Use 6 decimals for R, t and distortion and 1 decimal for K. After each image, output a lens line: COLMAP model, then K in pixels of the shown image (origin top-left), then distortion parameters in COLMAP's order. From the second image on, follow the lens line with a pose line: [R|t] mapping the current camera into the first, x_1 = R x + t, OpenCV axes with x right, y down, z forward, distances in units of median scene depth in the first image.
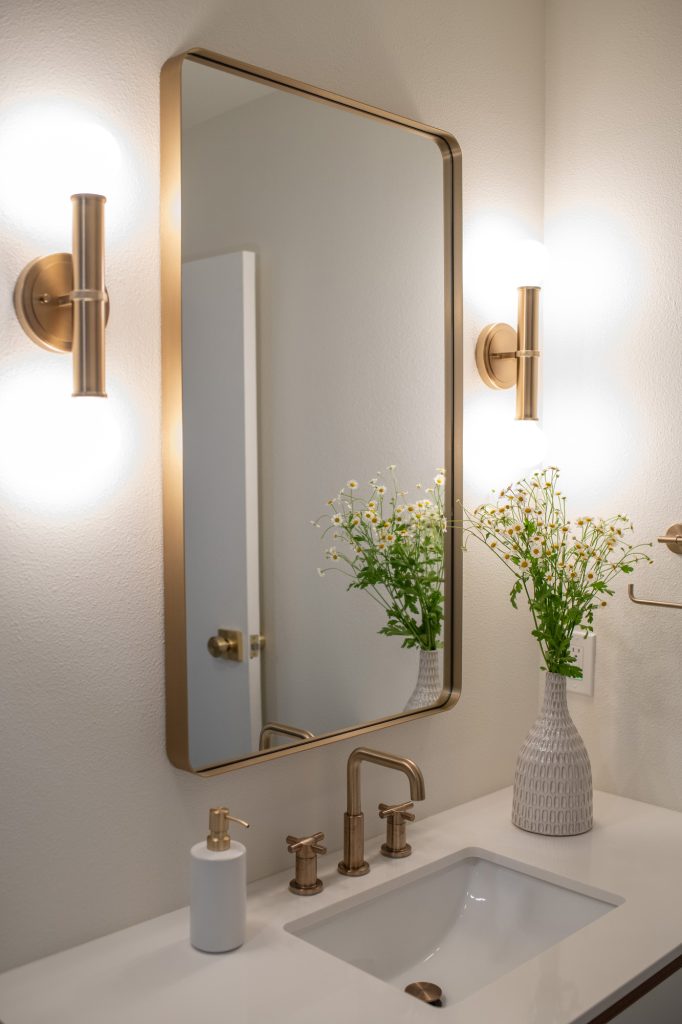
lens RADIAL K [[1043.0, 0, 340.0], [0, 1043.0, 512.2], [0, 0, 1]] dist [-0.077752, 0.029303]
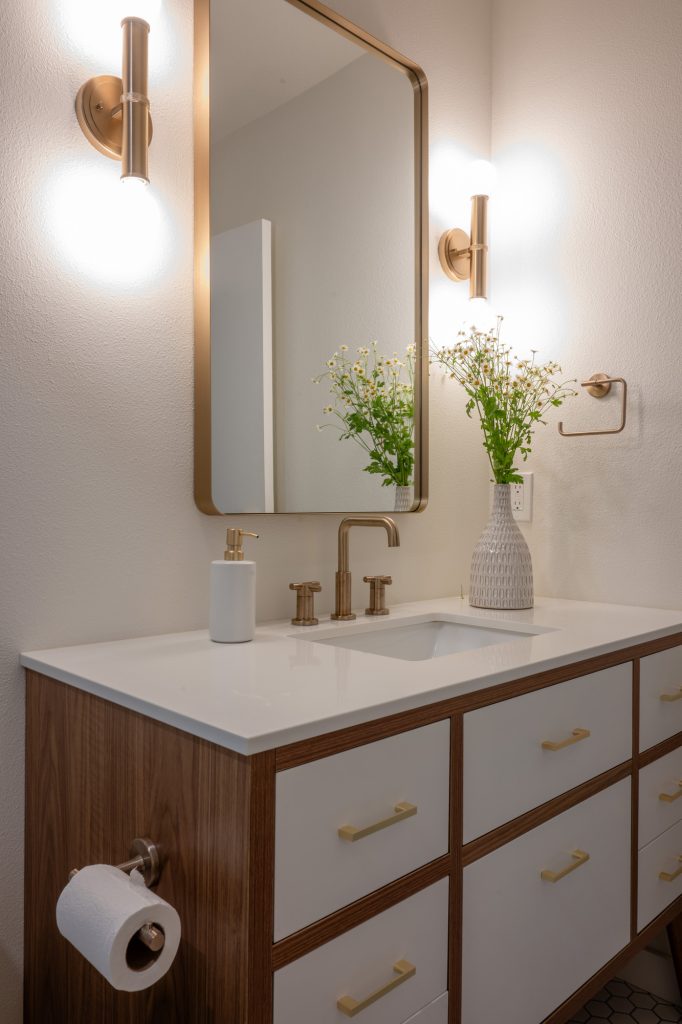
lens RADIAL K [[770.7, 0, 339.8], [0, 770.7, 518.5], [0, 0, 1]] dist [0.004935, -0.003930]
pose [[0.999995, 0.002493, 0.001727, 0.006299], [-0.002401, 0.998681, -0.051281, 0.246901], [-0.001852, 0.051277, 0.998683, 0.054327]]
